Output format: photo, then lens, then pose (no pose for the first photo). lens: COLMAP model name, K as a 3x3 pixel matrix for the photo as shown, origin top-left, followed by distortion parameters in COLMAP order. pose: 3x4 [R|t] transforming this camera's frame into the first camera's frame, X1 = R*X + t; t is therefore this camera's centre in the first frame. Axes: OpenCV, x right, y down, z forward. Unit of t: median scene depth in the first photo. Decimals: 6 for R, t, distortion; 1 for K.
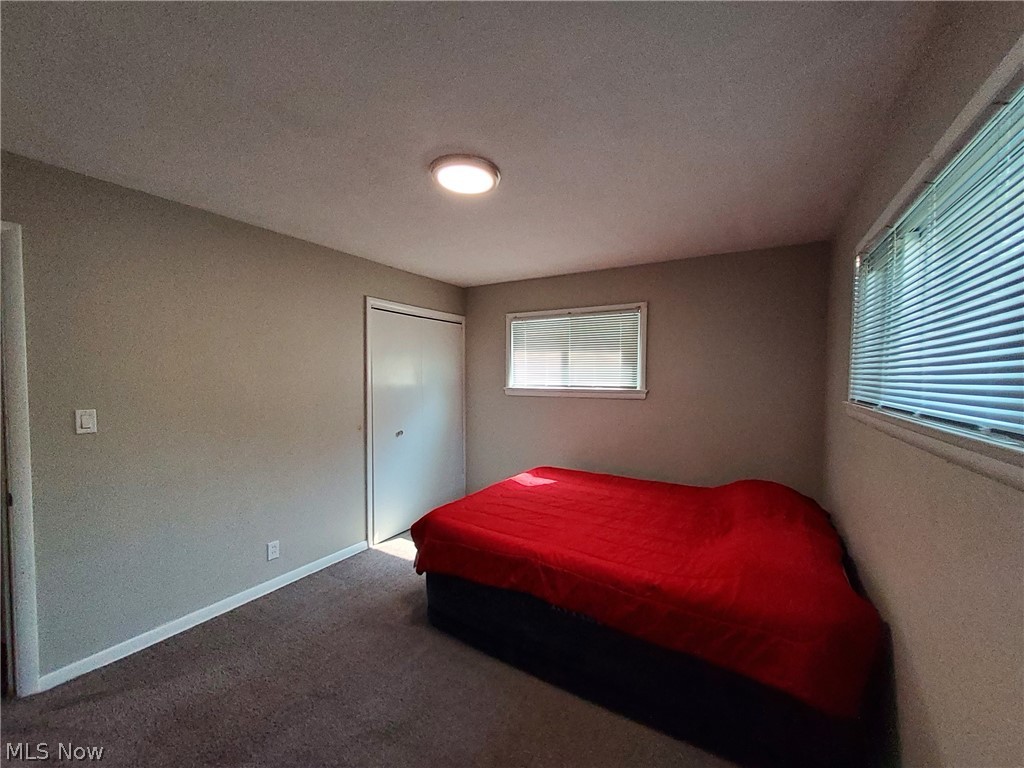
lens RADIAL K [[405.7, 0, 522.5], [0, 405.7, 392.0], [0, 0, 1]] dist [0.002161, 0.000173]
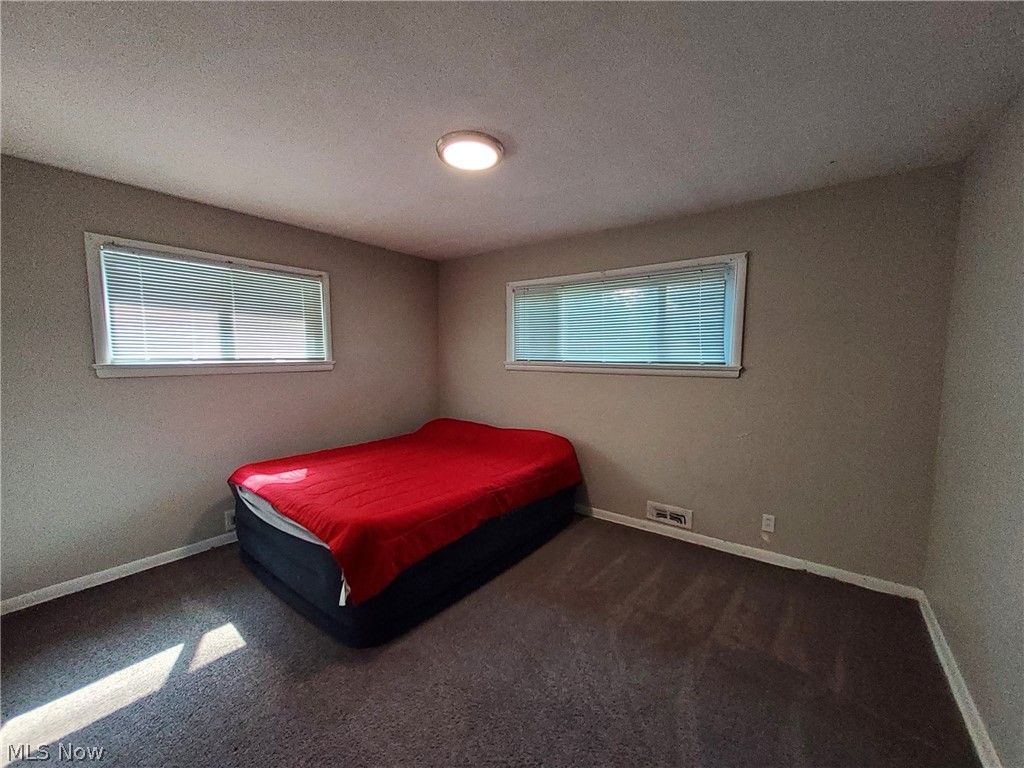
lens RADIAL K [[405.7, 0, 522.5], [0, 405.7, 392.0], [0, 0, 1]] dist [0.002161, 0.000173]
pose [[0.100491, -0.099427, 0.989958, -0.646241], [0.032740, 0.994786, 0.096588, -0.009878], [-0.994399, 0.022705, 0.103222, 0.411276]]
